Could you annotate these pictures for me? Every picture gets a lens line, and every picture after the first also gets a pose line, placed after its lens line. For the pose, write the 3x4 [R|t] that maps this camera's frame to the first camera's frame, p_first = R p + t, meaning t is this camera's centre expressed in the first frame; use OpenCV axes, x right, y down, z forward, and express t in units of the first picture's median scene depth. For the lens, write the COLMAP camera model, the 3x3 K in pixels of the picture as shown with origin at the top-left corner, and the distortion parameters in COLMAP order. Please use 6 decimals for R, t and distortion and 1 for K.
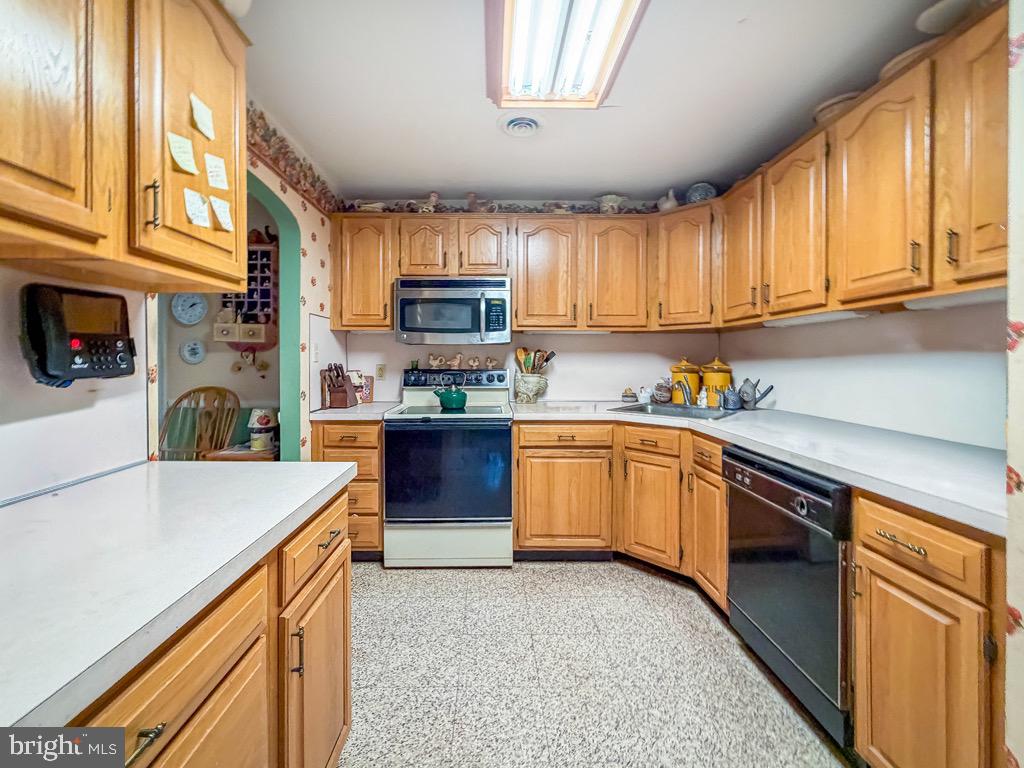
lens RADIAL K [[414.5, 0, 496.0], [0, 414.5, 358.5], [0, 0, 1]] dist [-0.001832, -0.000227]
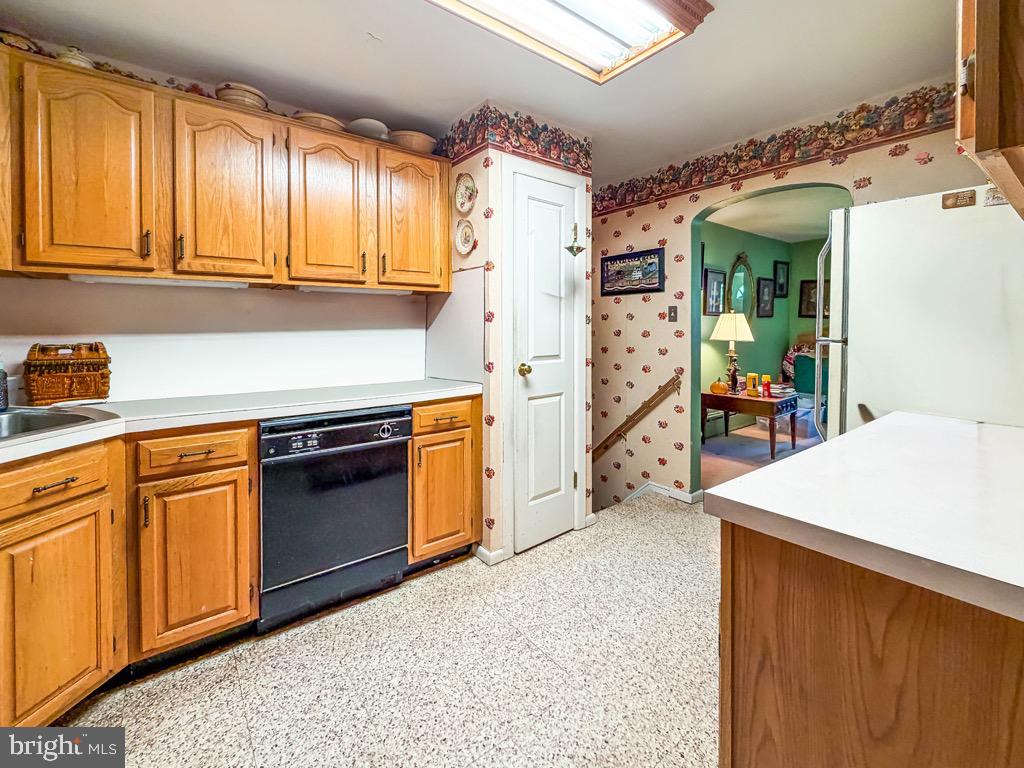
lens RADIAL K [[414.5, 0, 492.0], [0, 414.5, 332.5], [0, 0, 1]] dist [-0.001832, -0.000227]
pose [[-0.545789, -0.004352, 0.837911, -0.507443], [0.003272, 0.999968, 0.007325, 0.014407], [-0.837916, 0.006739, -0.545757, 1.203963]]
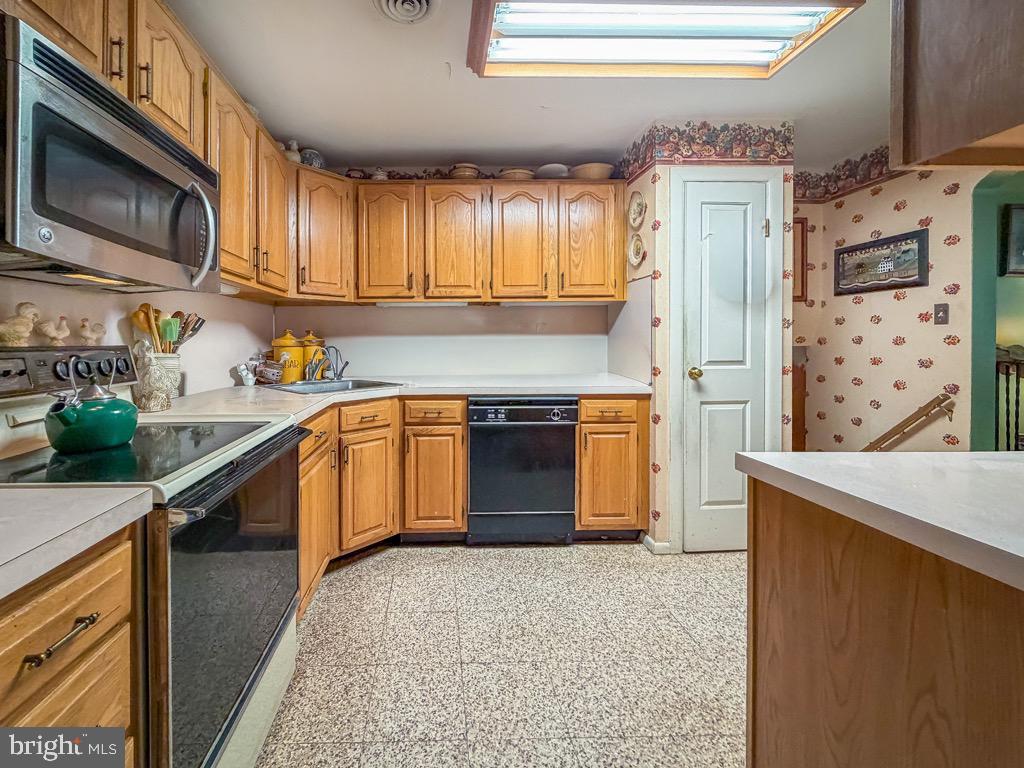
lens RADIAL K [[414.5, 0, 461.4], [0, 414.5, 343.9], [0, 0, 1]] dist [-0.001832, -0.000227]
pose [[0.020027, -0.004241, 0.999790, -0.827138], [0.000052, 0.999991, 0.004241, 0.042635], [-0.999799, -0.000033, 0.020027, 1.125373]]
